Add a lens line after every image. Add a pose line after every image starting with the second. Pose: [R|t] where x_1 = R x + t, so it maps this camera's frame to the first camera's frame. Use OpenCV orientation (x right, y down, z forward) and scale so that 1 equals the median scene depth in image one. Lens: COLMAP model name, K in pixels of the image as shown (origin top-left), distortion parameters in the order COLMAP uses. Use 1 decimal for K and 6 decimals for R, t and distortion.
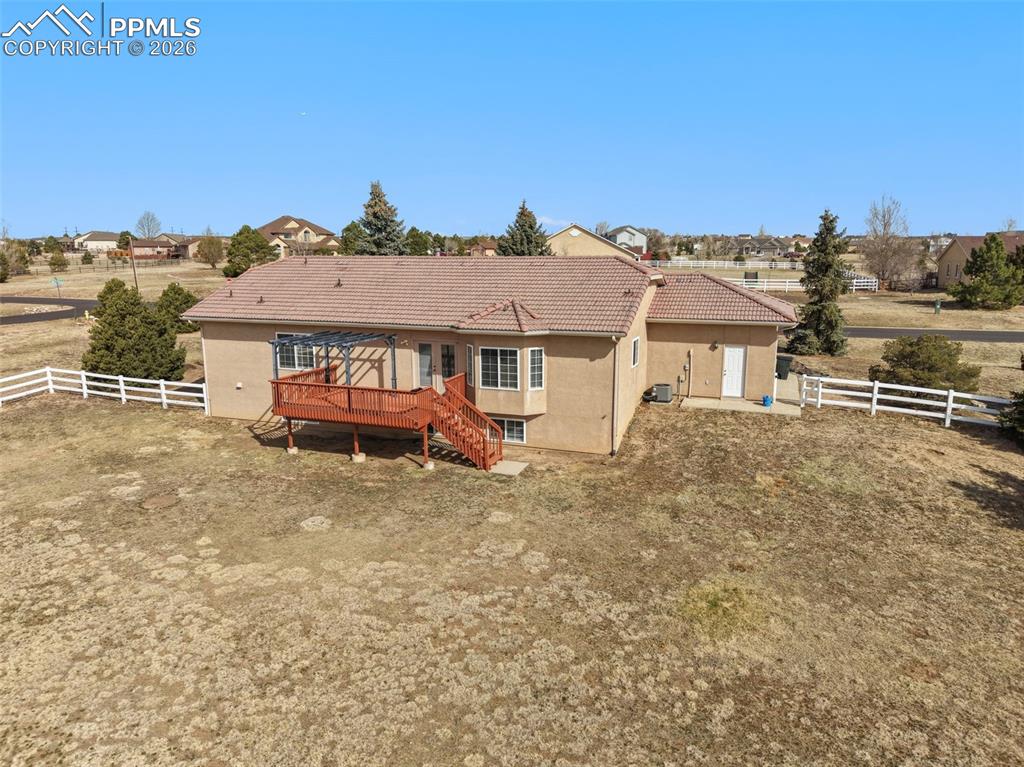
lens RADIAL K [[694.5, 0, 512.0], [0, 694.5, 383.5], [0, 0, 1]] dist [0.059689, -0.070015]
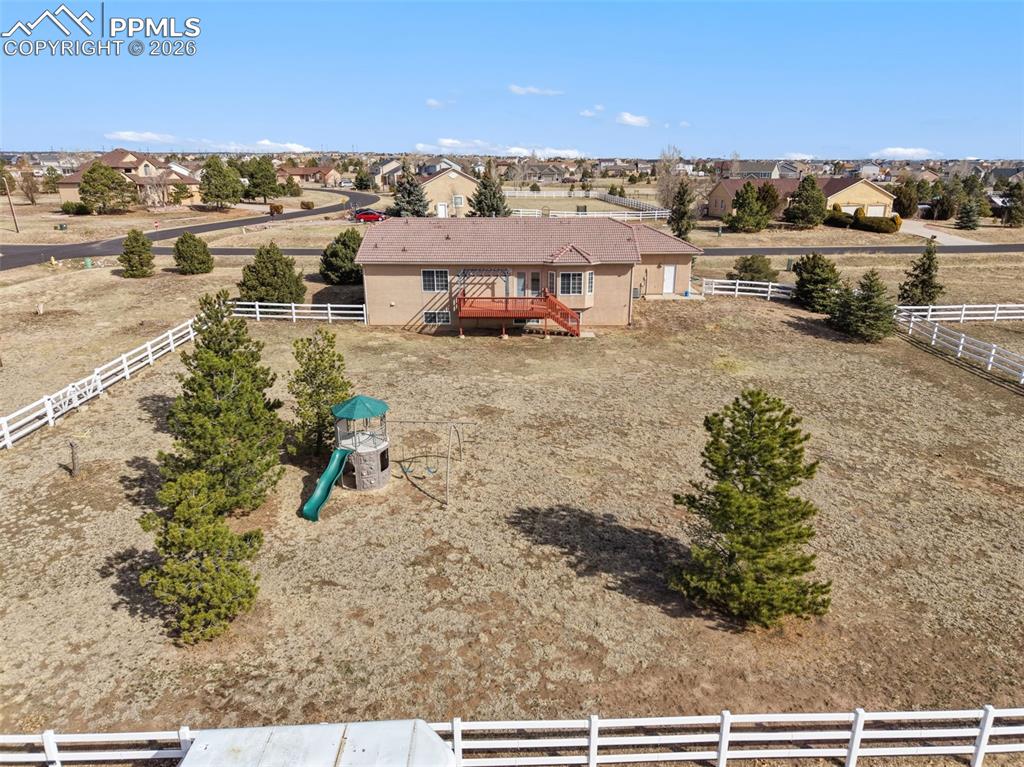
lens RADIAL K [[694.5, 0, 512.0], [0, 694.5, 383.5], [0, 0, 1]] dist [0.059689, -0.070015]
pose [[0.944932, -0.097795, 0.312315, -0.744418], [0.062619, 0.990704, 0.120763, 0.008314], [-0.321222, -0.094556, 0.942272, -0.704622]]
